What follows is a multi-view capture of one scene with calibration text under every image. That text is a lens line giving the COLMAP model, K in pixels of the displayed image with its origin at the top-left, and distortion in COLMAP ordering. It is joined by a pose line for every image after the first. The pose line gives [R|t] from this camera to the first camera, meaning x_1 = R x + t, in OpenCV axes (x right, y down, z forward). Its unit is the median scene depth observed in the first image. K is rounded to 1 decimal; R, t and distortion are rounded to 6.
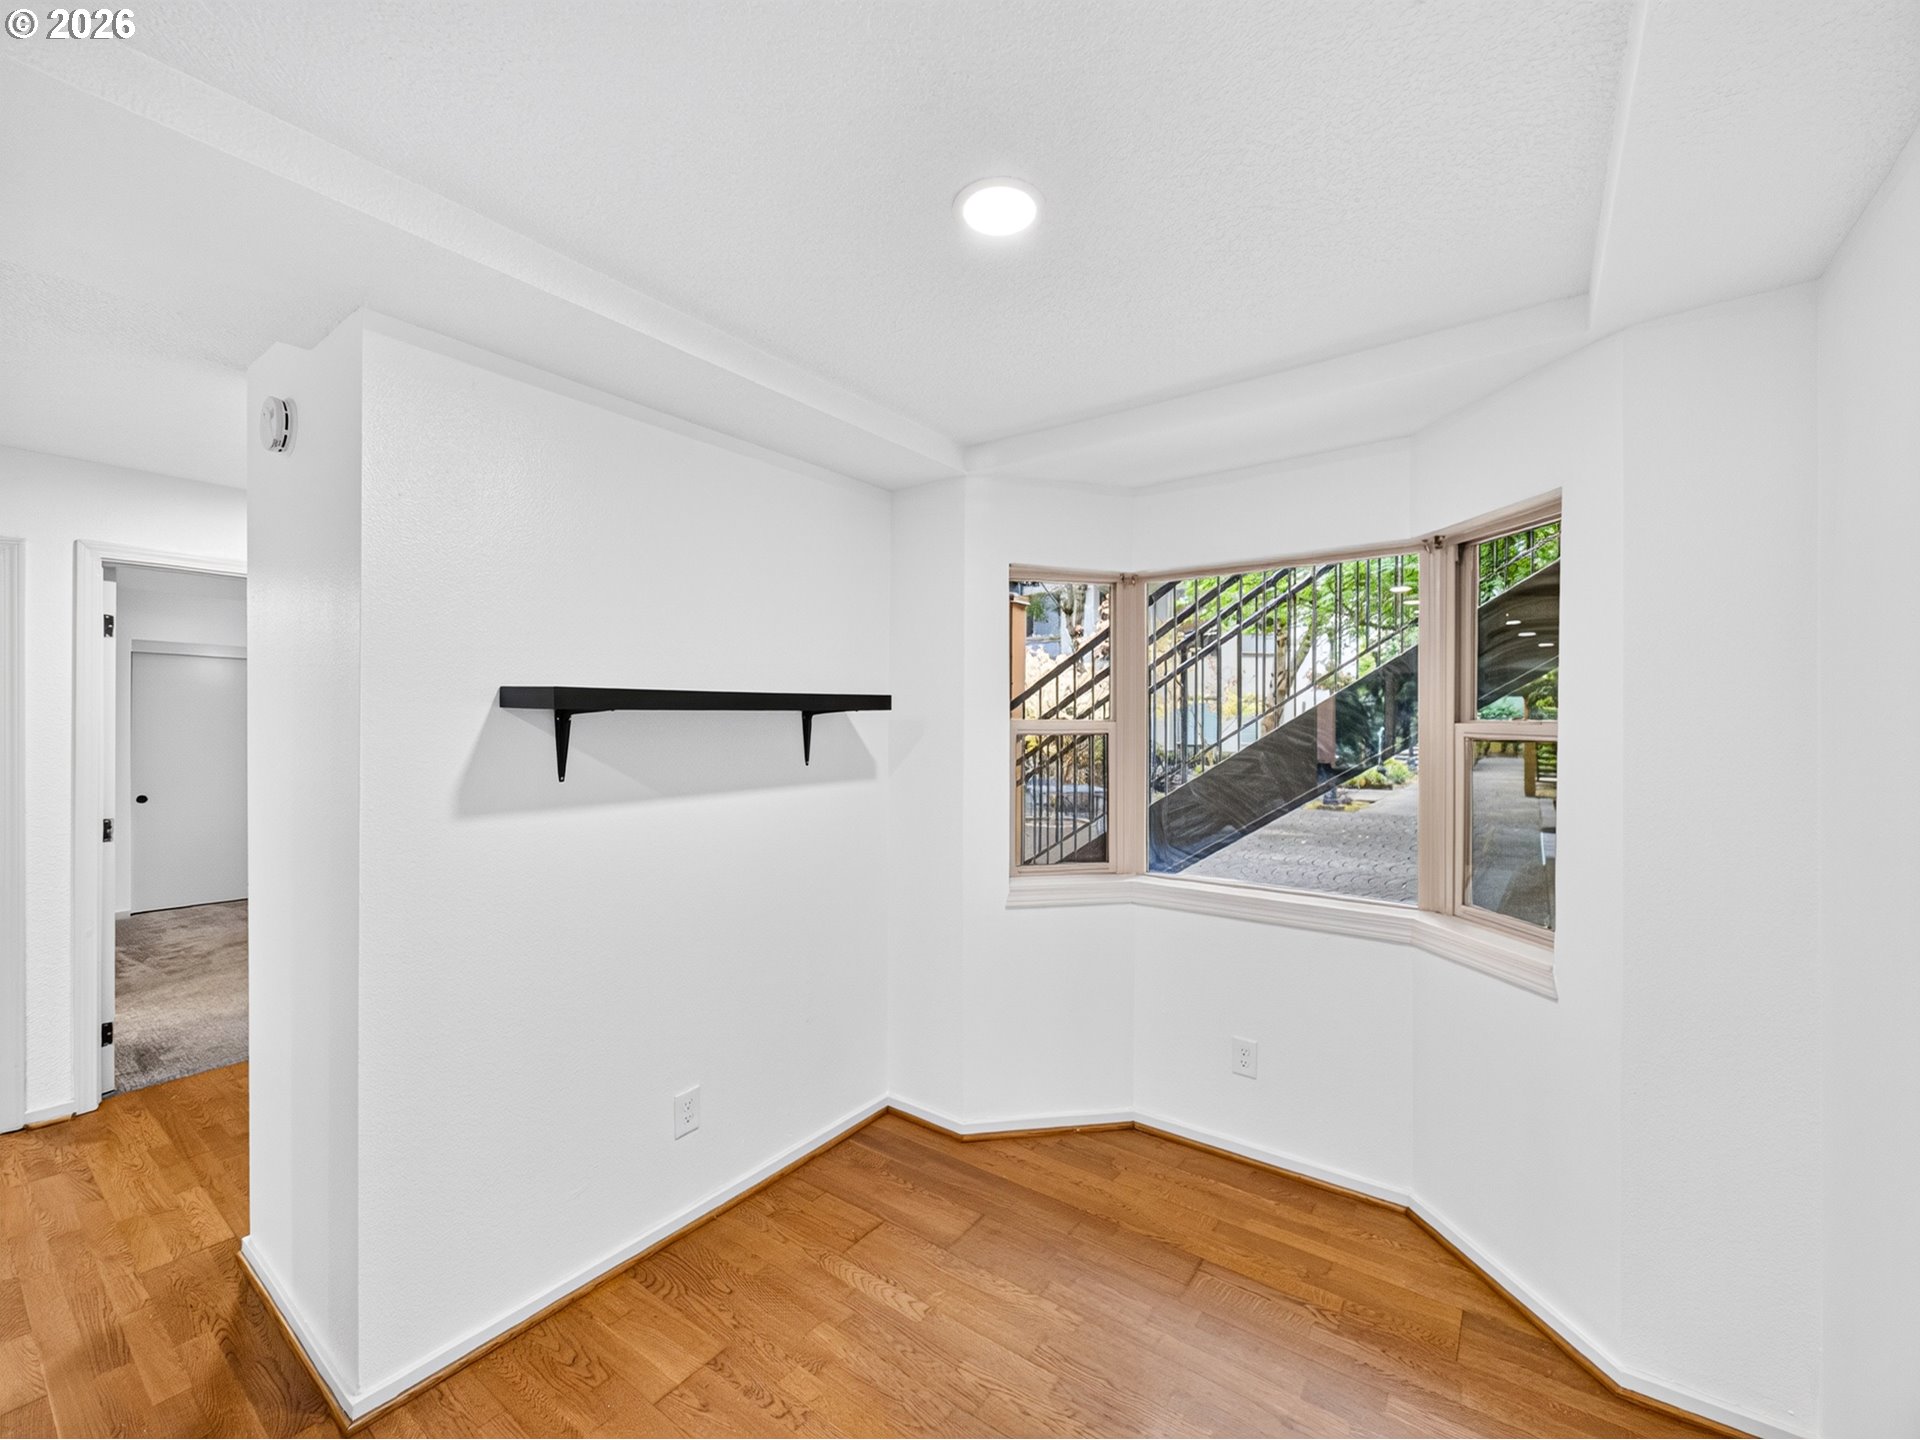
lens RADIAL K [[790.8, 0, 958.2], [0, 790.8, 741.1], [0, 0, 1]] dist [-0.000404, -0.000315]
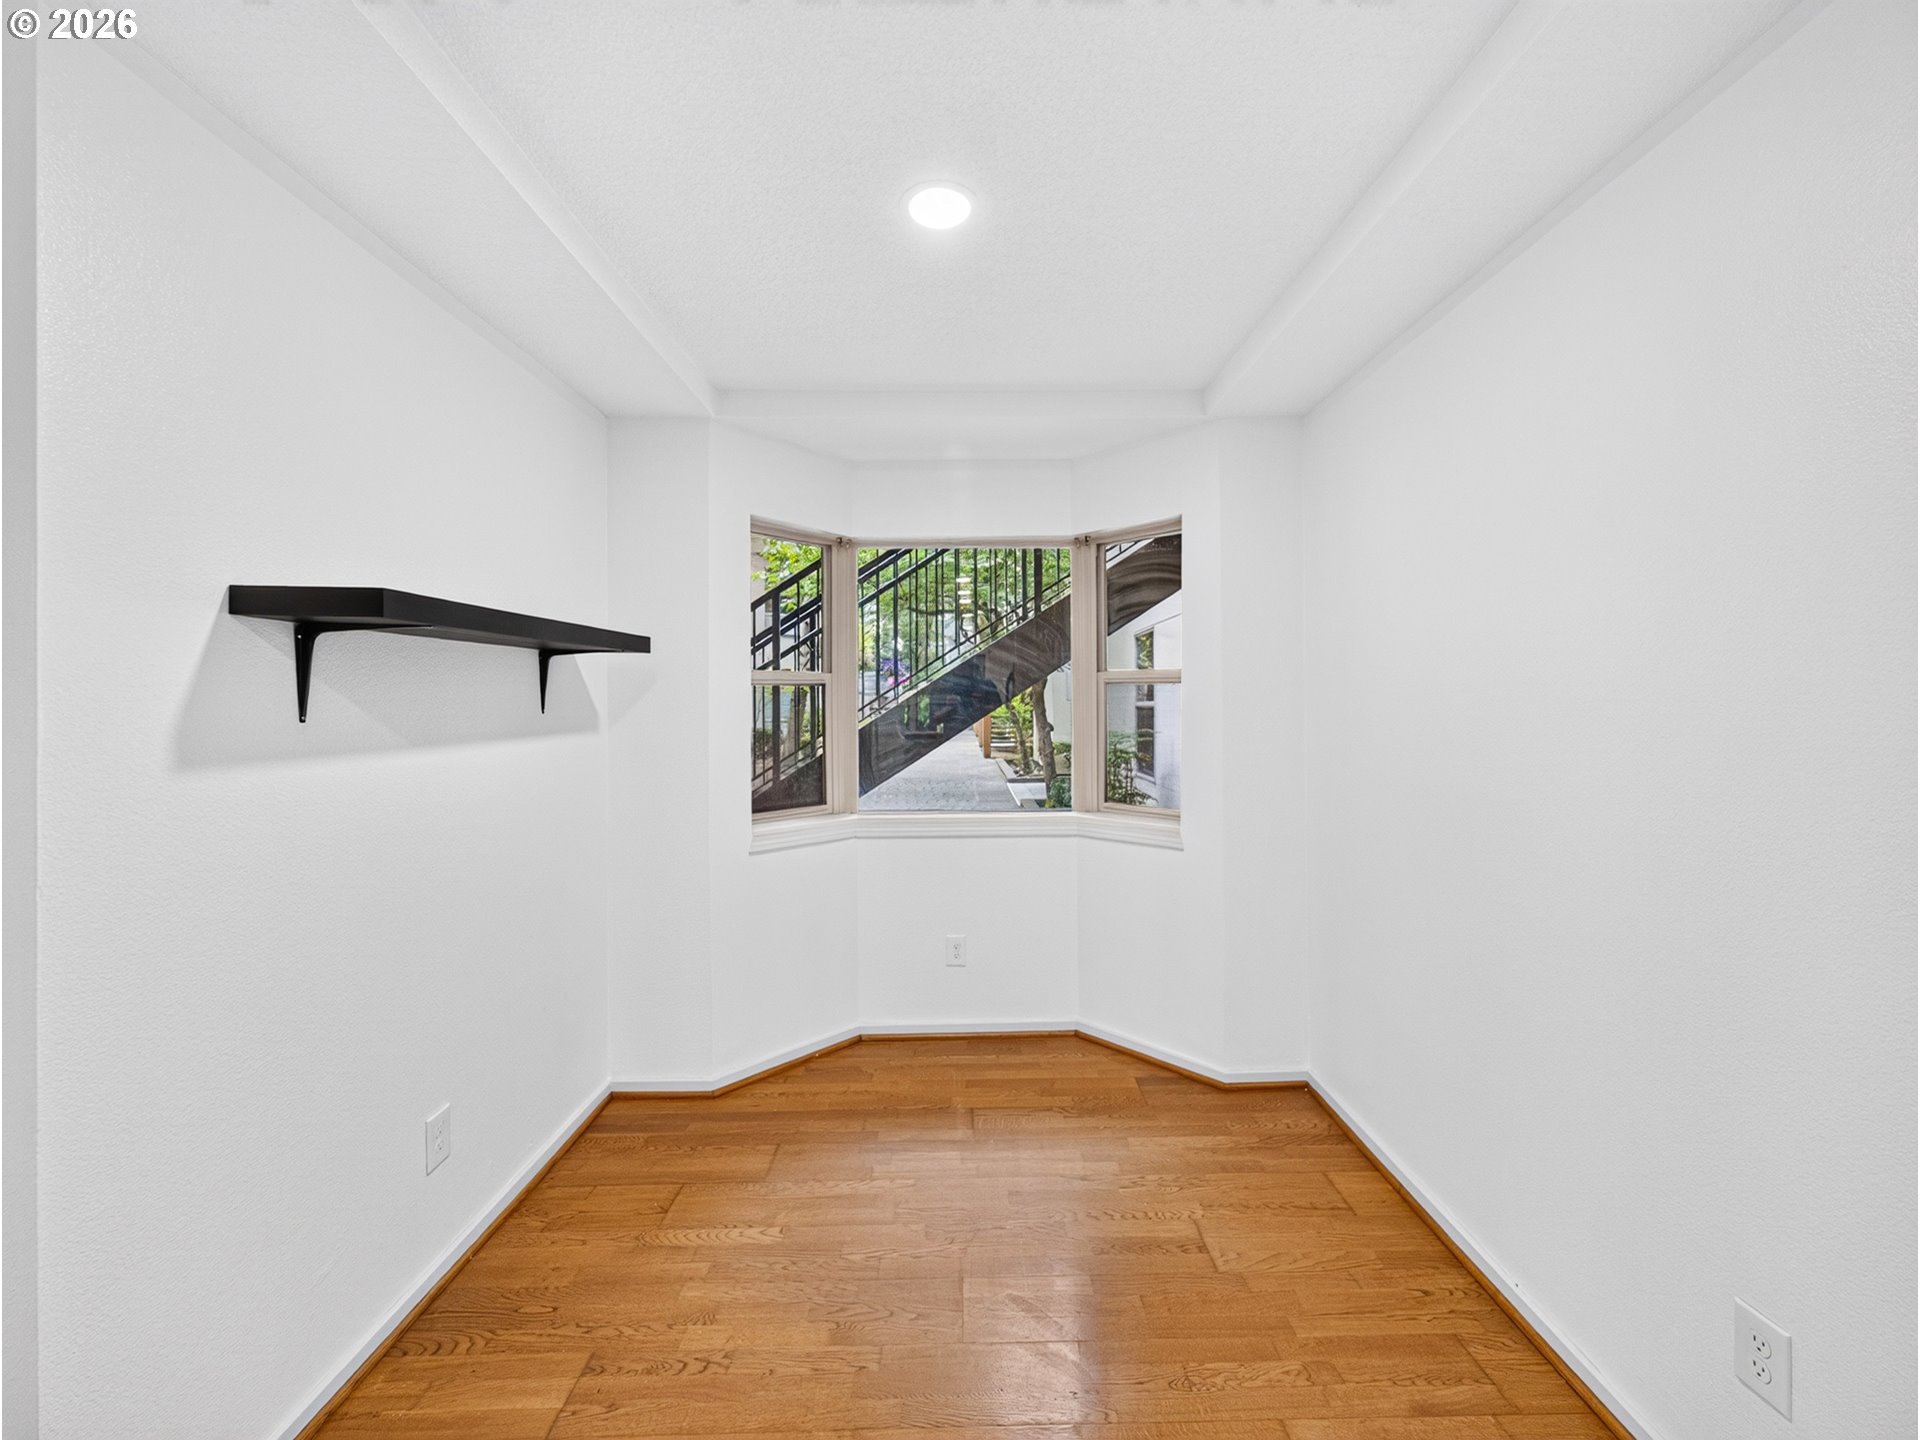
lens RADIAL K [[790.6, 0, 965.6], [0, 790.6, 721.6], [0, 0, 1]] dist [-0.002160, -0.000316]
pose [[0.798312, -0.019709, 0.601922, -0.388671], [0.024850, 0.999691, -0.000224, 0.057793], [-0.601731, 0.015136, 0.798555, 0.025723]]
